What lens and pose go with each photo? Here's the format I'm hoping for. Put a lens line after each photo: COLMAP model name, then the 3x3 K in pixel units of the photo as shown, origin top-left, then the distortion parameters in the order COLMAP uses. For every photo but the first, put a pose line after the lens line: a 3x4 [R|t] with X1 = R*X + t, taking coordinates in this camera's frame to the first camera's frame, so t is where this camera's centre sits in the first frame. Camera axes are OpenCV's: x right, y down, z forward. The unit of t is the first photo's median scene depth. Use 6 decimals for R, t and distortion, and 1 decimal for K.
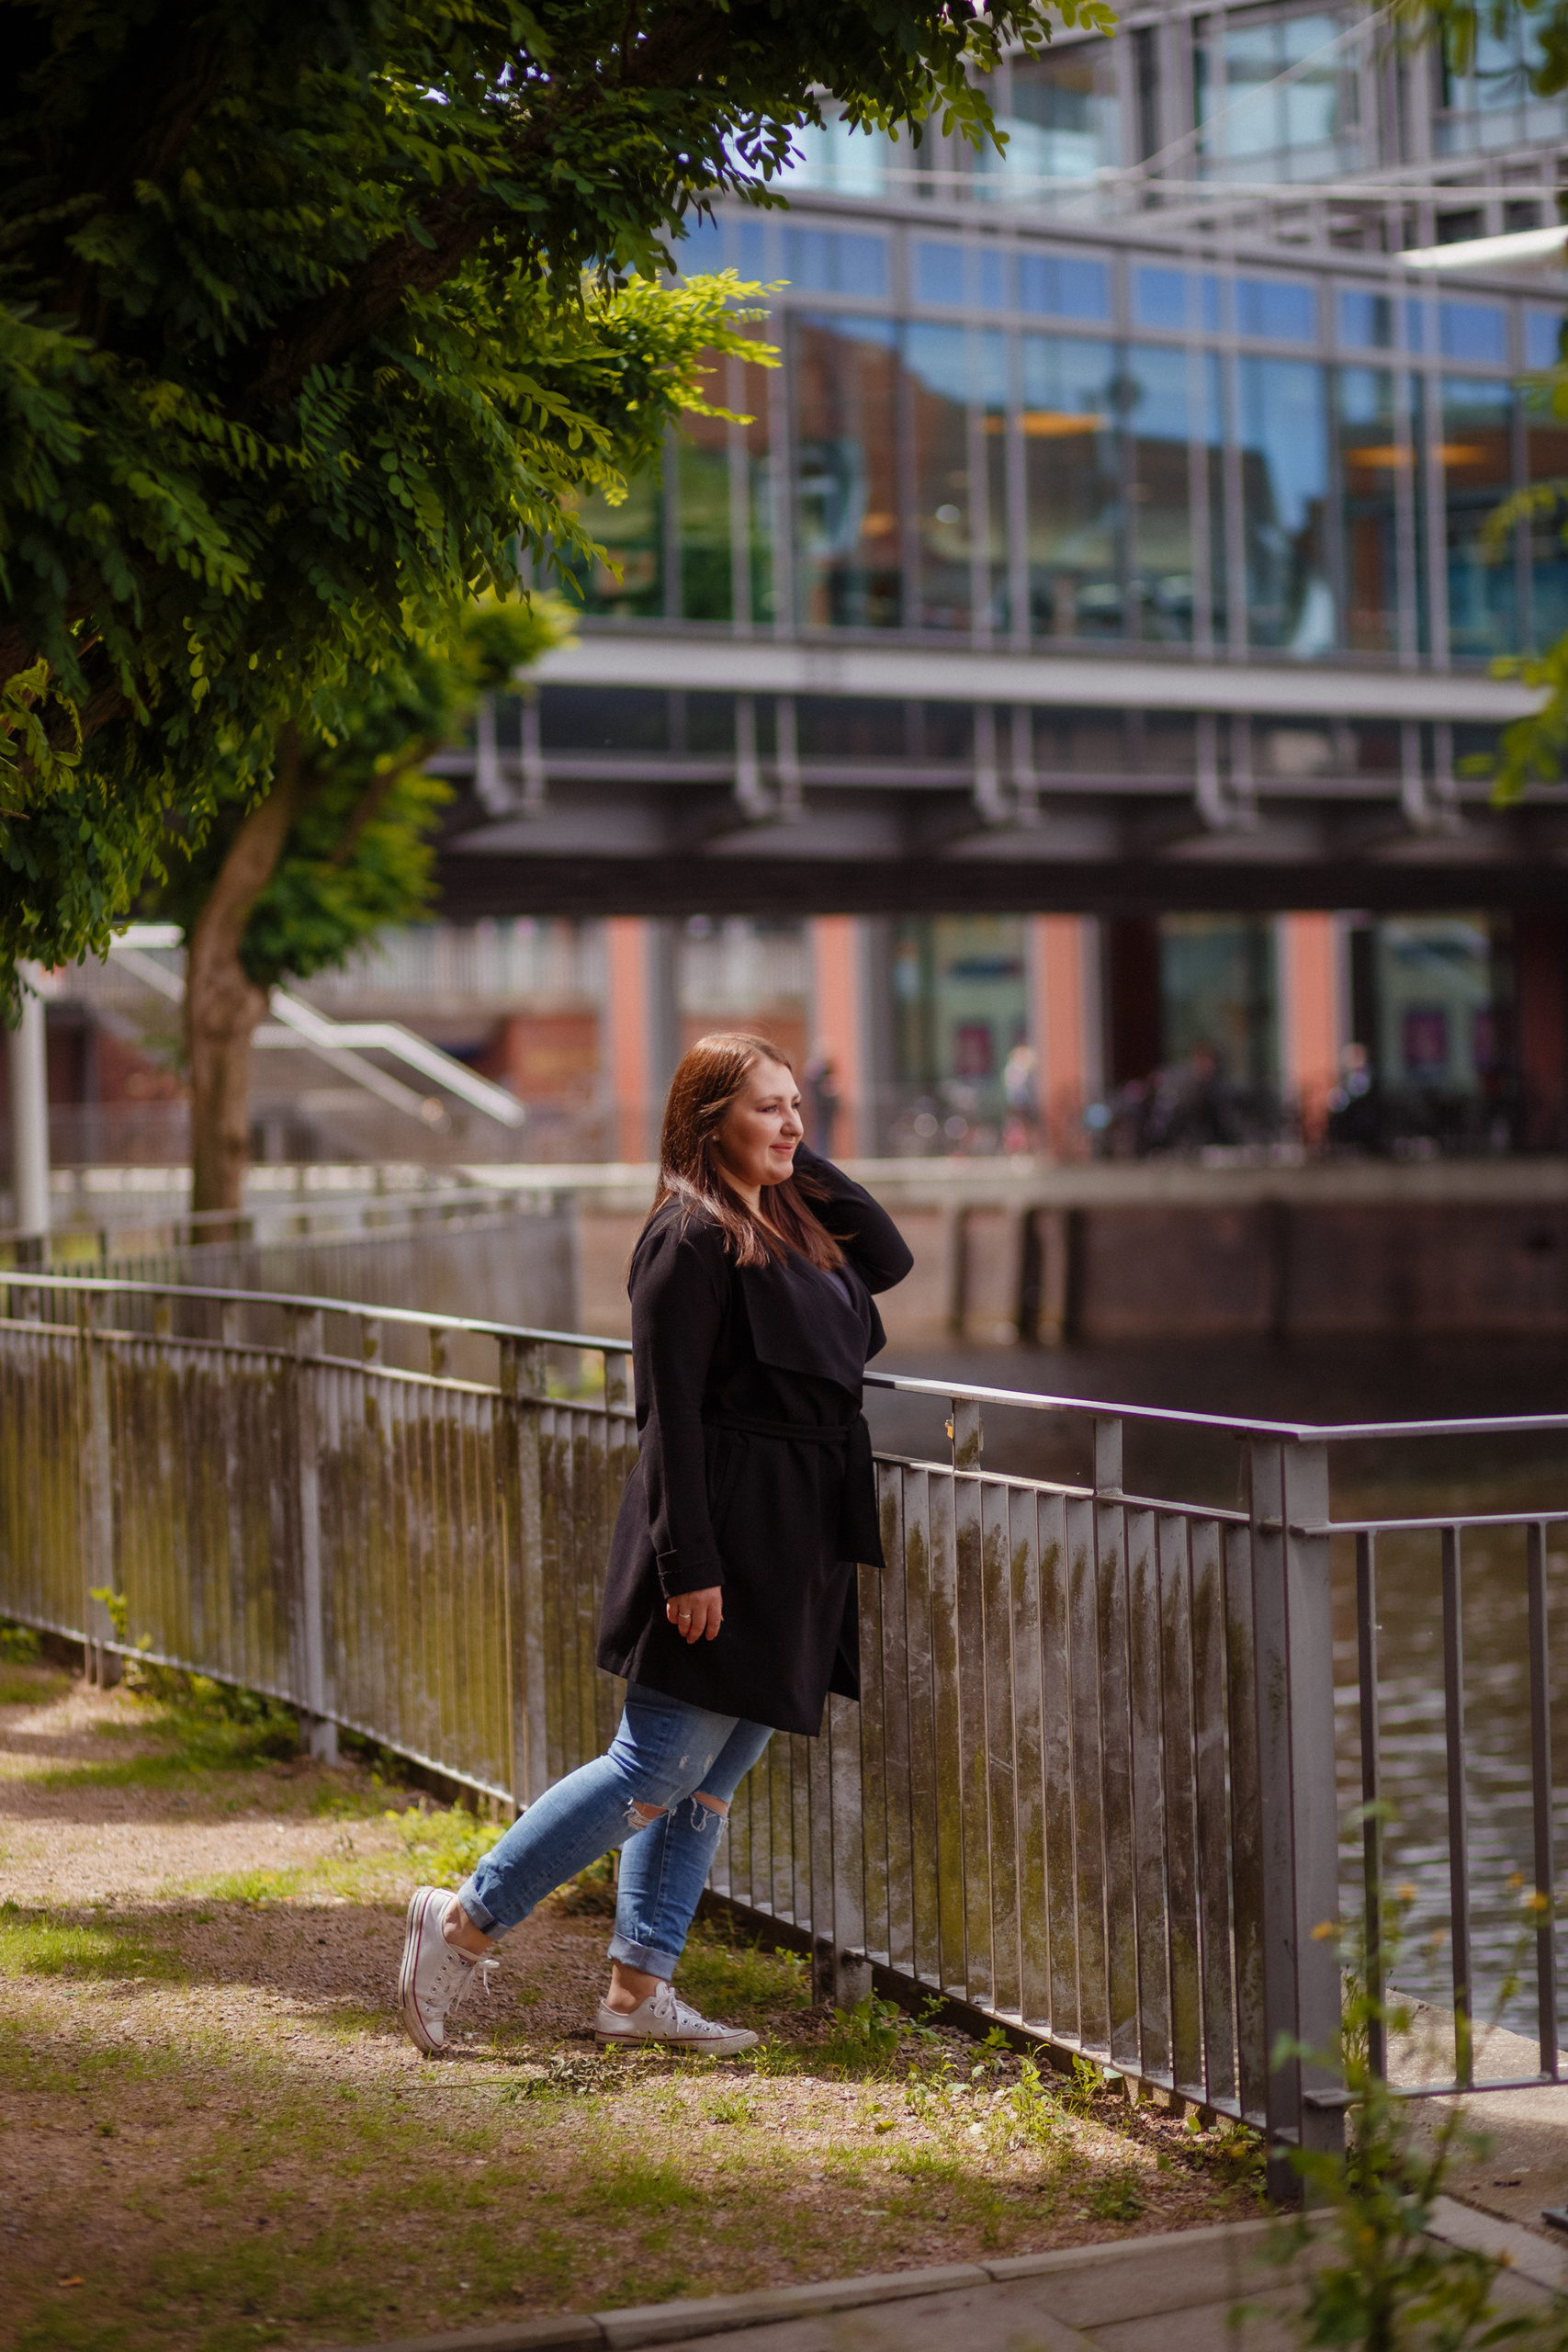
lens RADIAL K [[5667.2, 0, 784.0], [0, 5667.2, 1176.0], [0, 0, 1]] dist [-0.073907, -1.429748]
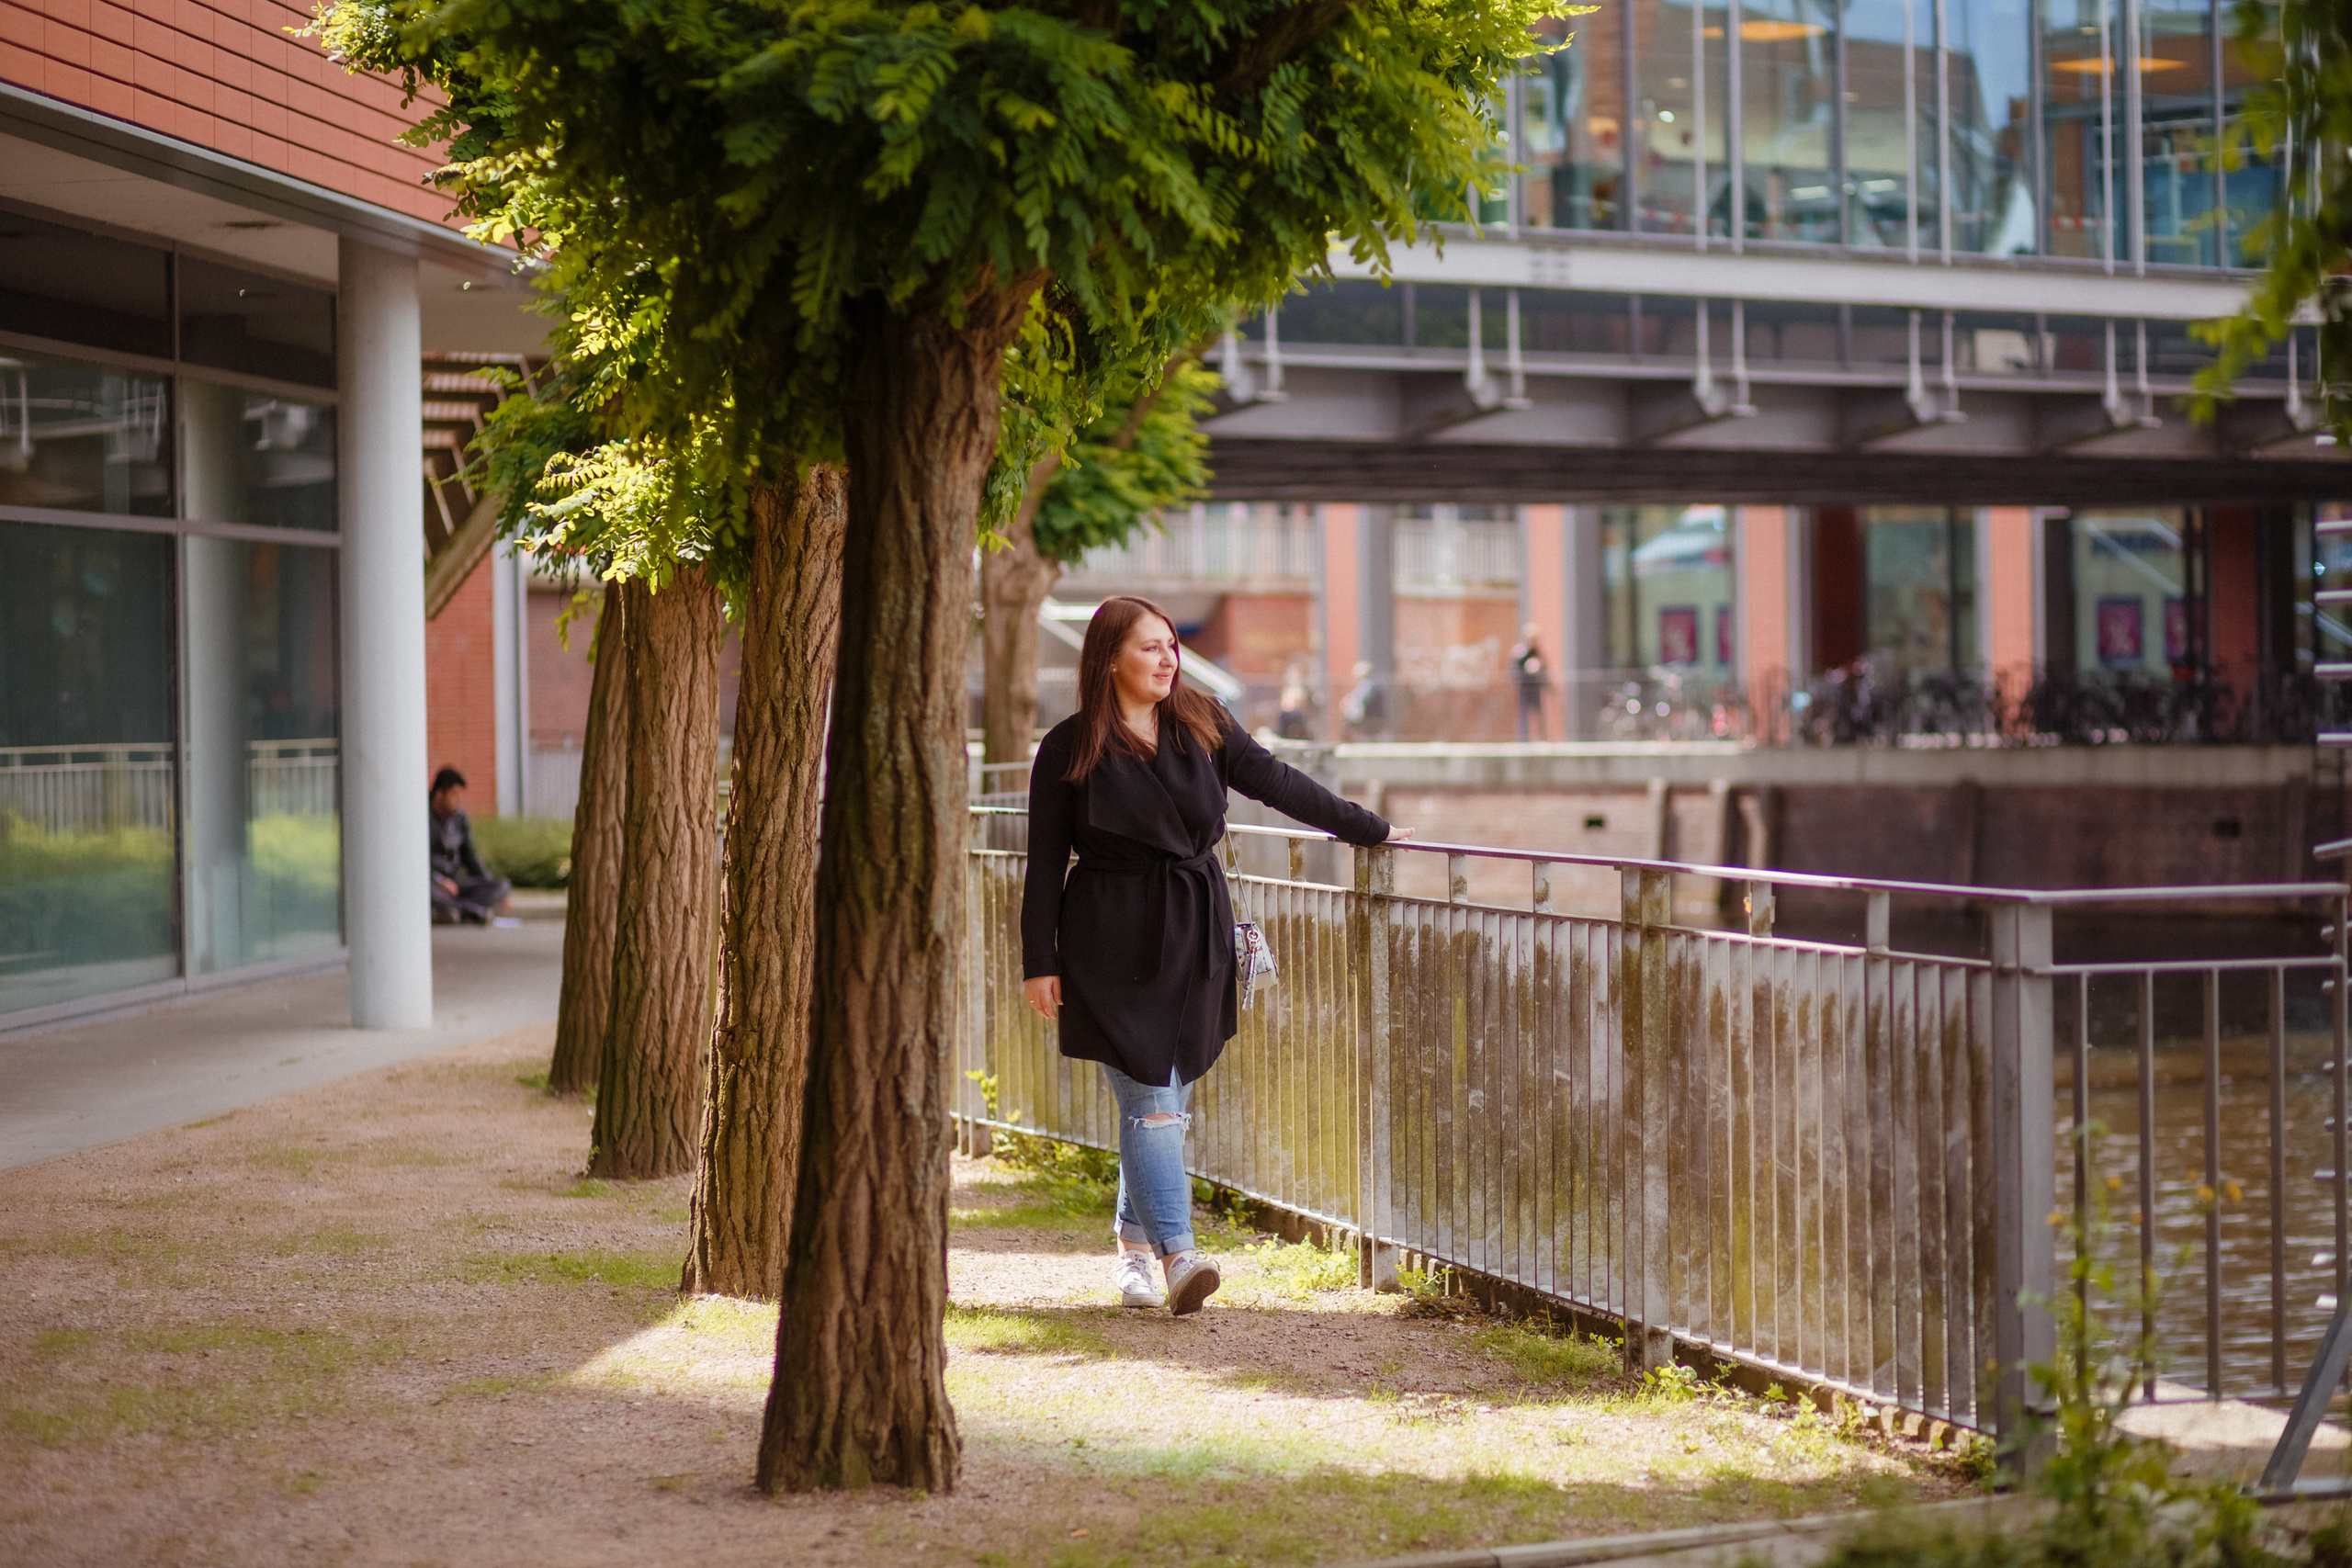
lens RADIAL K [[5673.0, 0, 1176.0], [0, 5673.0, 784.0], [0, 0, 1]] dist [-0.120060, -0.722900]
pose [[0.998551, 0.013374, -0.052120, -0.023238], [-0.013165, 0.999904, 0.004338, 0.010016], [0.052173, -0.003645, 0.998631, -0.190366]]
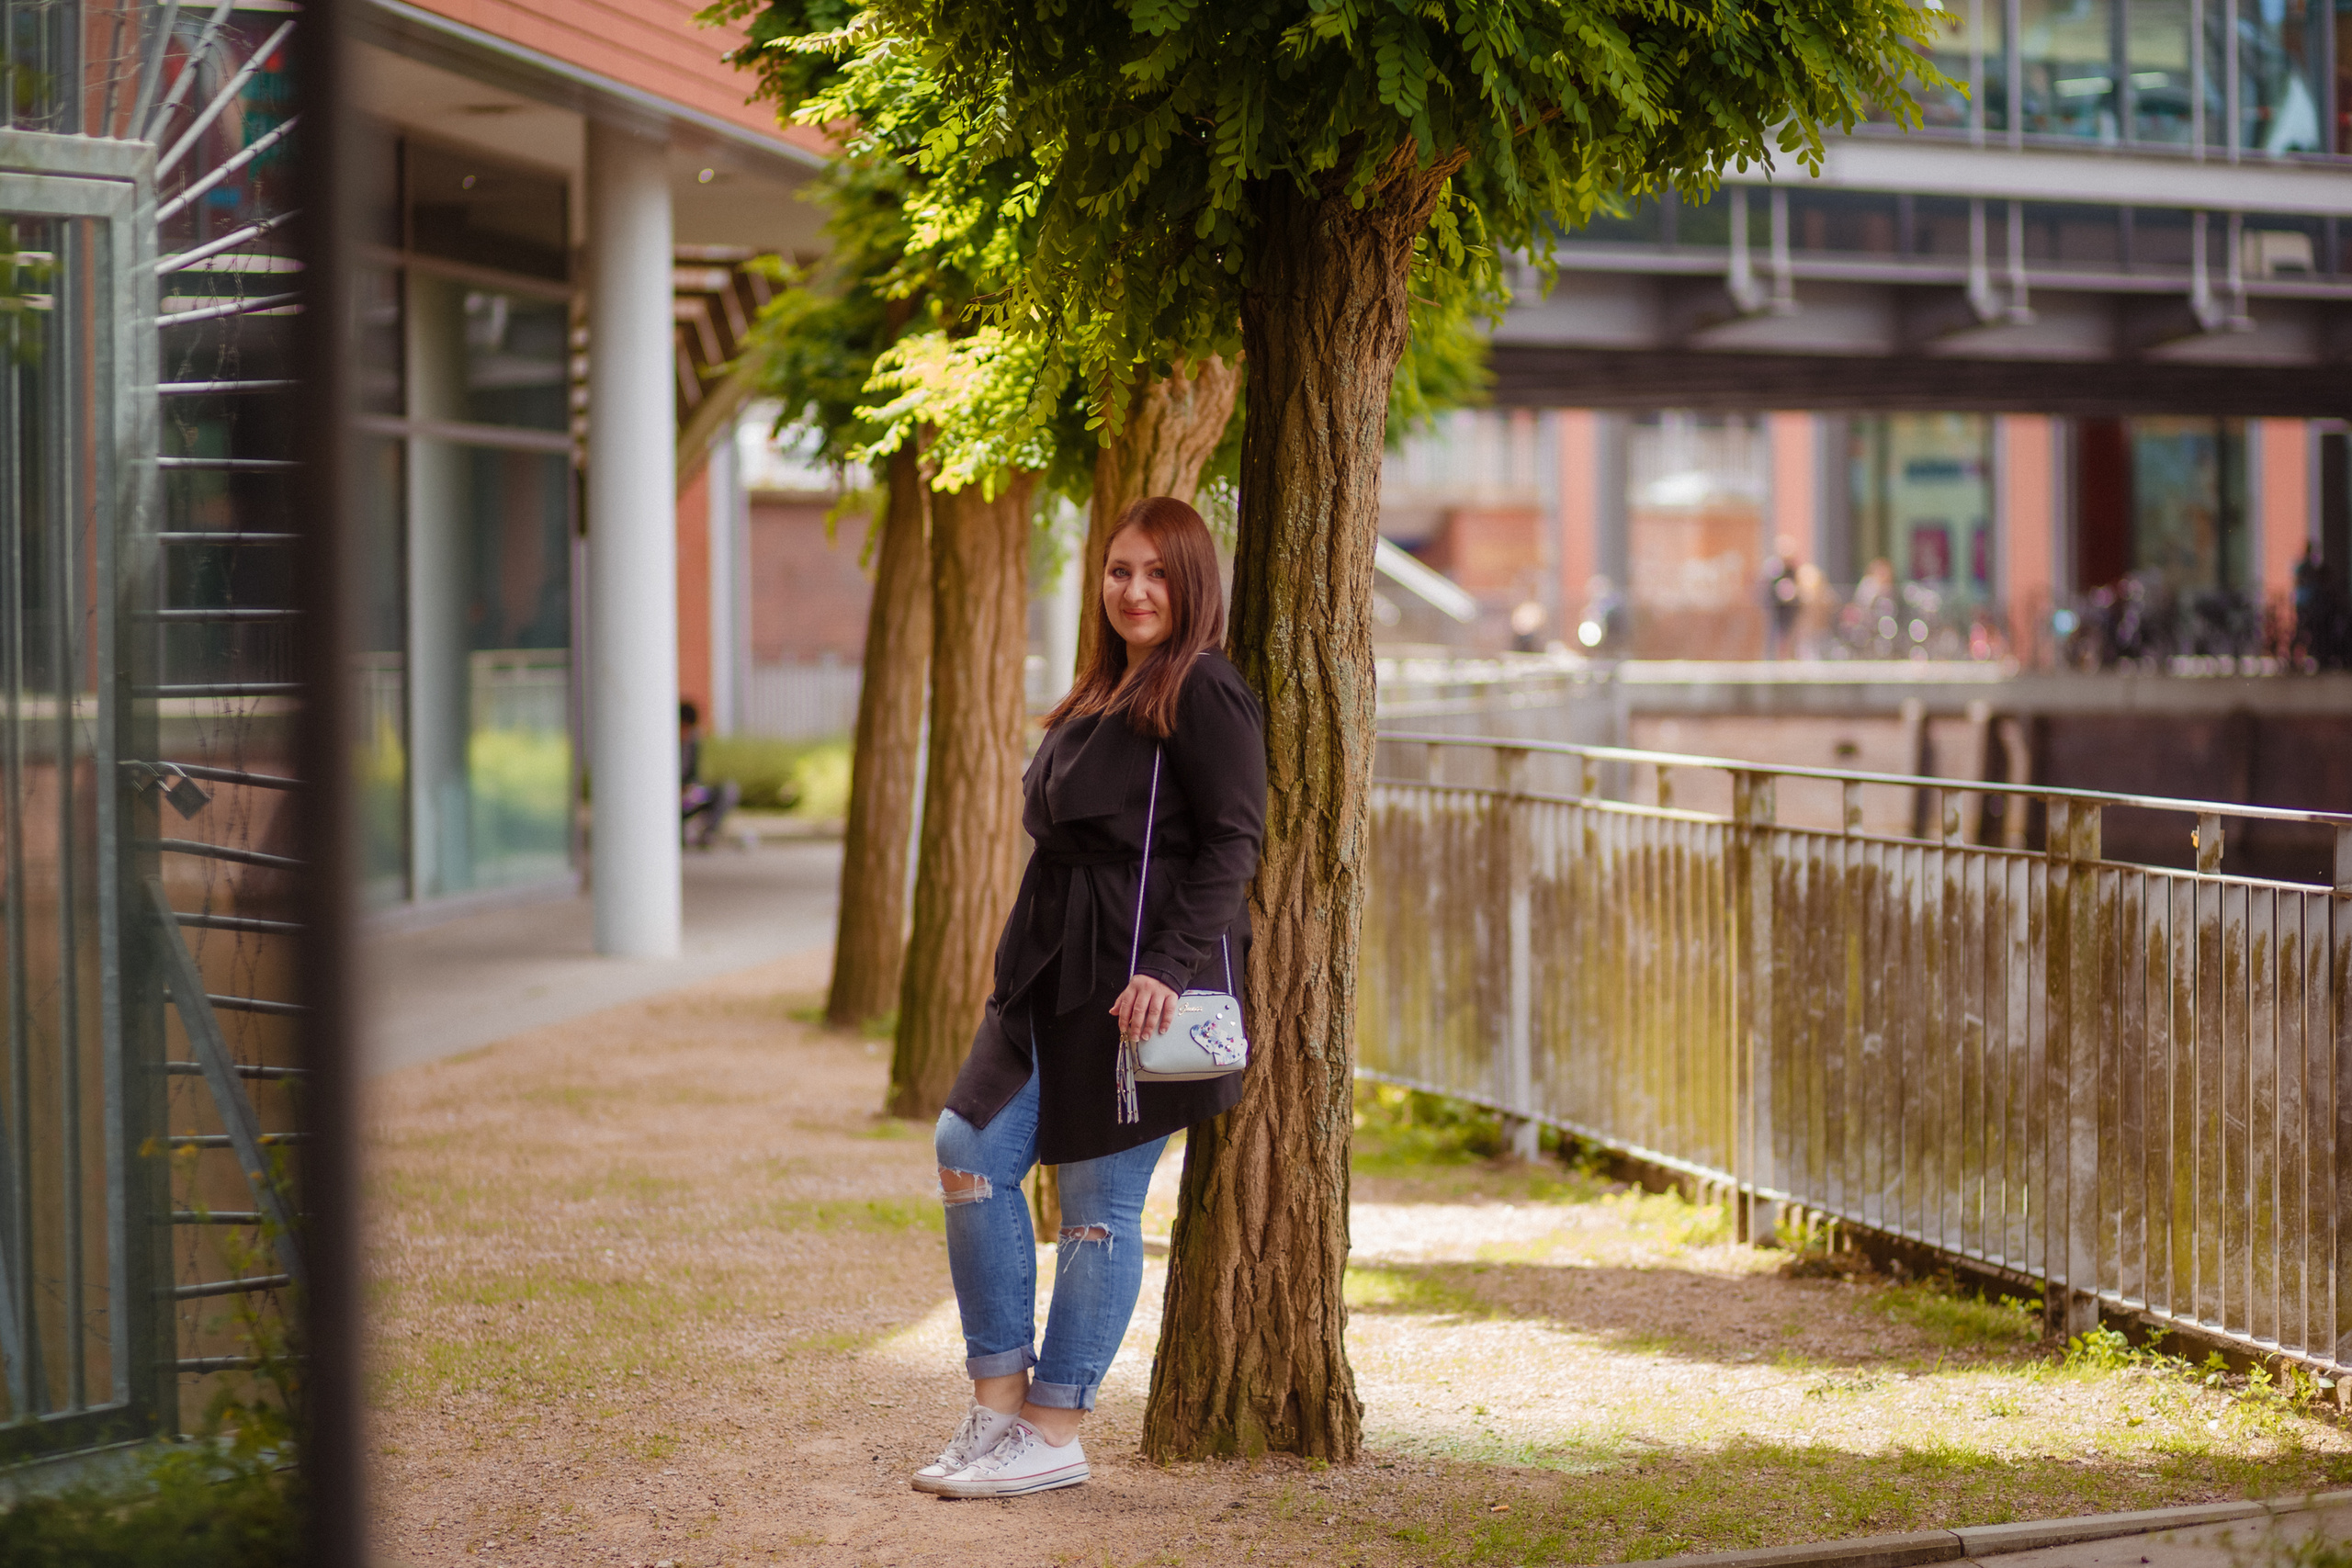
lens RADIAL K [[5940.2, 0, 1176.0], [0, 5940.2, 784.0], [0, 0, 1]] dist [-0.036874, -2.335092]
pose [[0.996177, 0.020919, -0.084821, -0.055462], [-0.019452, 0.999647, 0.018092, 0.010853], [0.085169, -0.016373, 0.996232, -0.173817]]
